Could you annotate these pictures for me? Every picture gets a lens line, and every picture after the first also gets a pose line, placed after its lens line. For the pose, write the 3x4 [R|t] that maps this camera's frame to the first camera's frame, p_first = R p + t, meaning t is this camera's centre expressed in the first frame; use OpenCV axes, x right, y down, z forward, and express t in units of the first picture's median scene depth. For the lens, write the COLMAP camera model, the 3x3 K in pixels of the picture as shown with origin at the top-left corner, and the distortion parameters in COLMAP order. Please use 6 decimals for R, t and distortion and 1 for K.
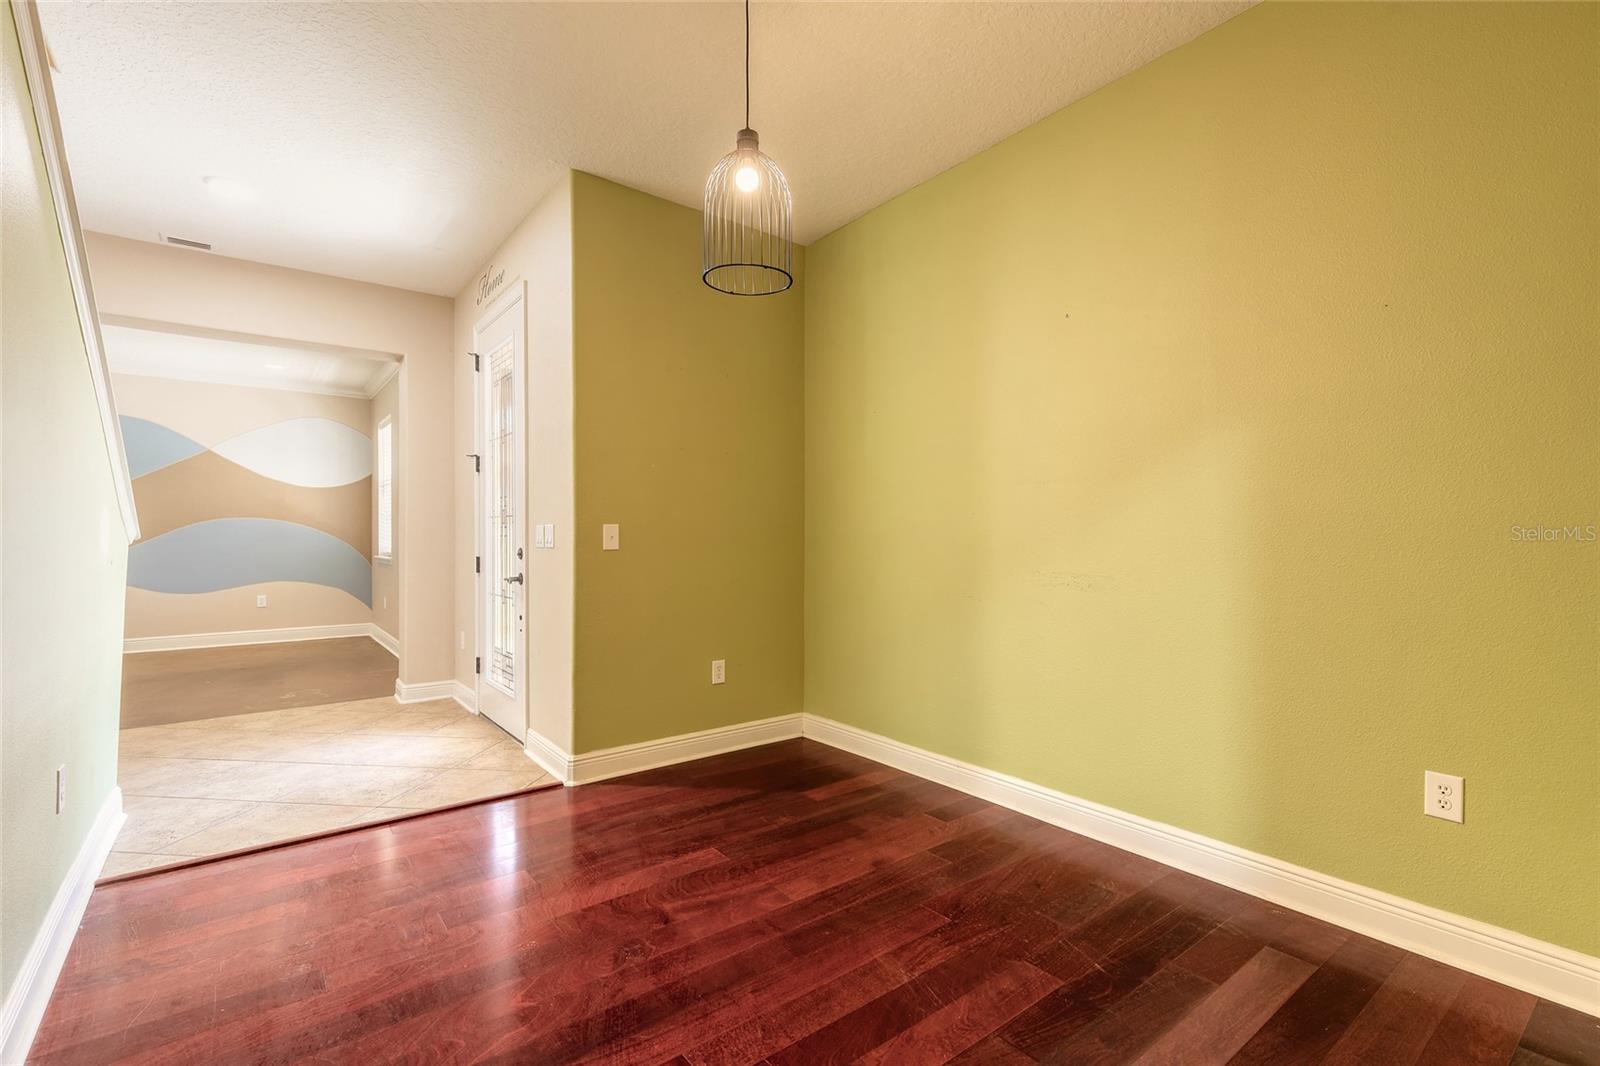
lens RADIAL K [[731.1, 0, 809.0], [0, 731.1, 538.1], [0, 0, 1]] dist [0.009319, -0.002108]
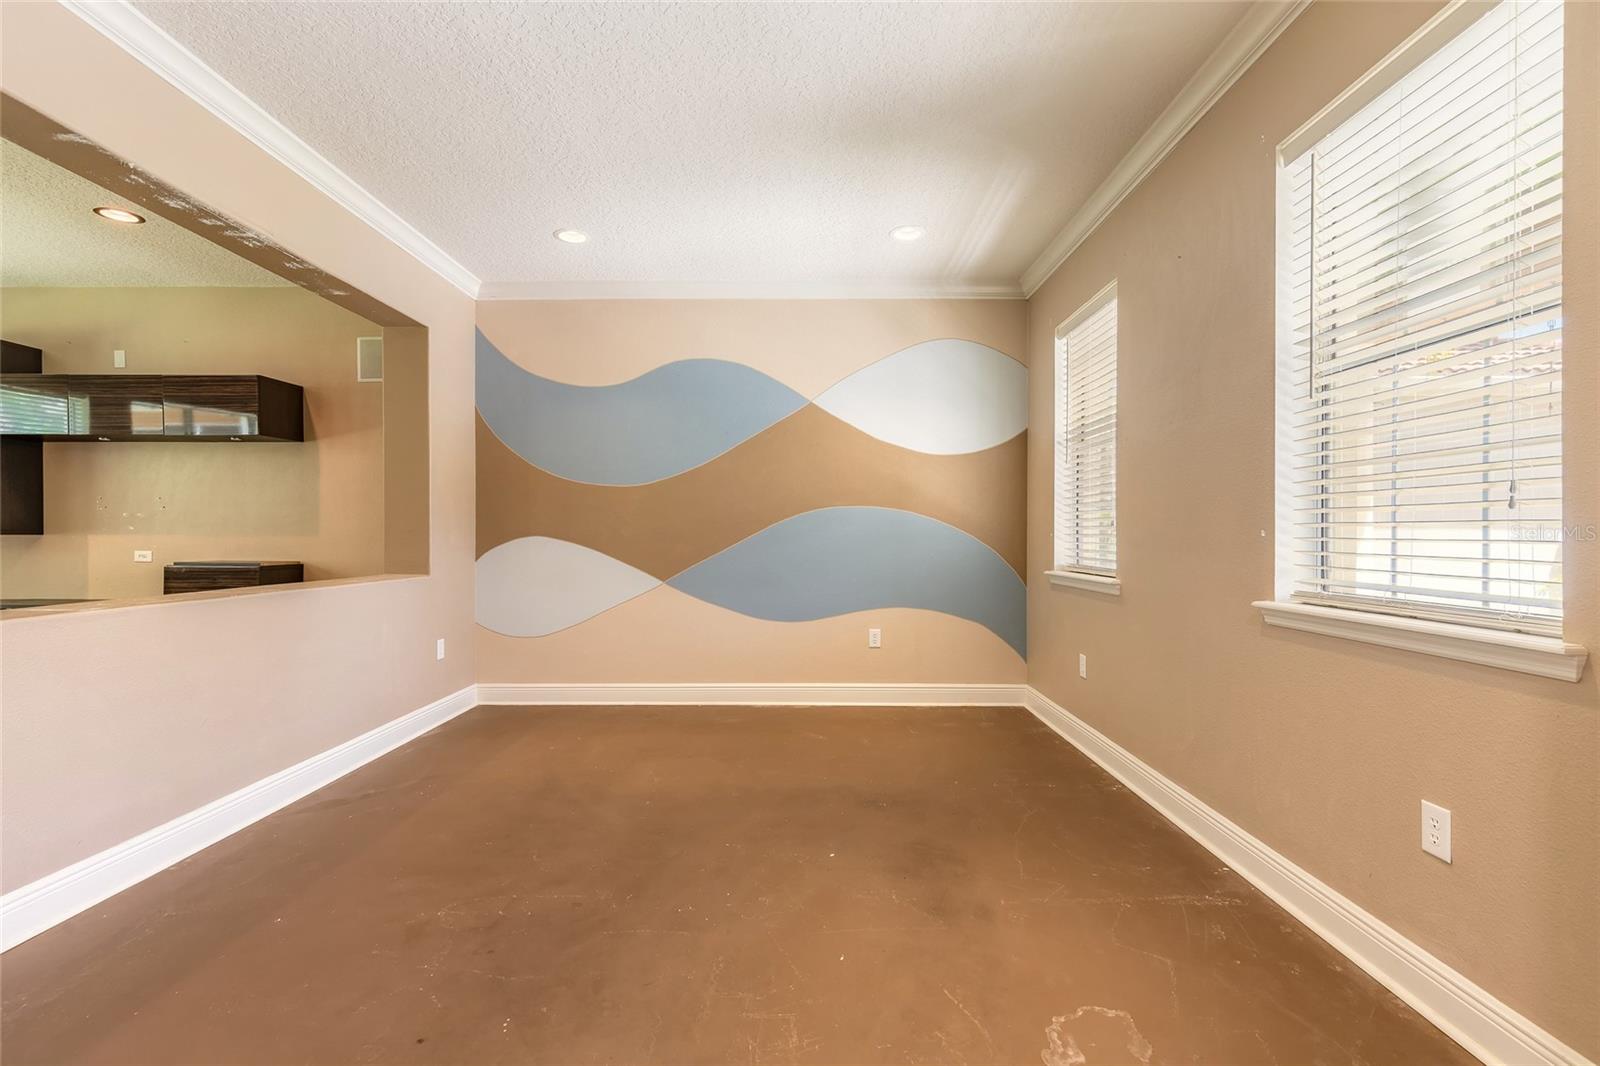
lens RADIAL K [[731.1, 0, 795.7], [0, 731.1, 534.8], [0, 0, 1]] dist [0.009319, -0.002108]
pose [[0.789673, -0.001991, -0.613525, -0.402155], [-0.001501, 0.999985, -0.005176, 0.000308], [0.613526, 0.005009, 0.789659, 0.449295]]
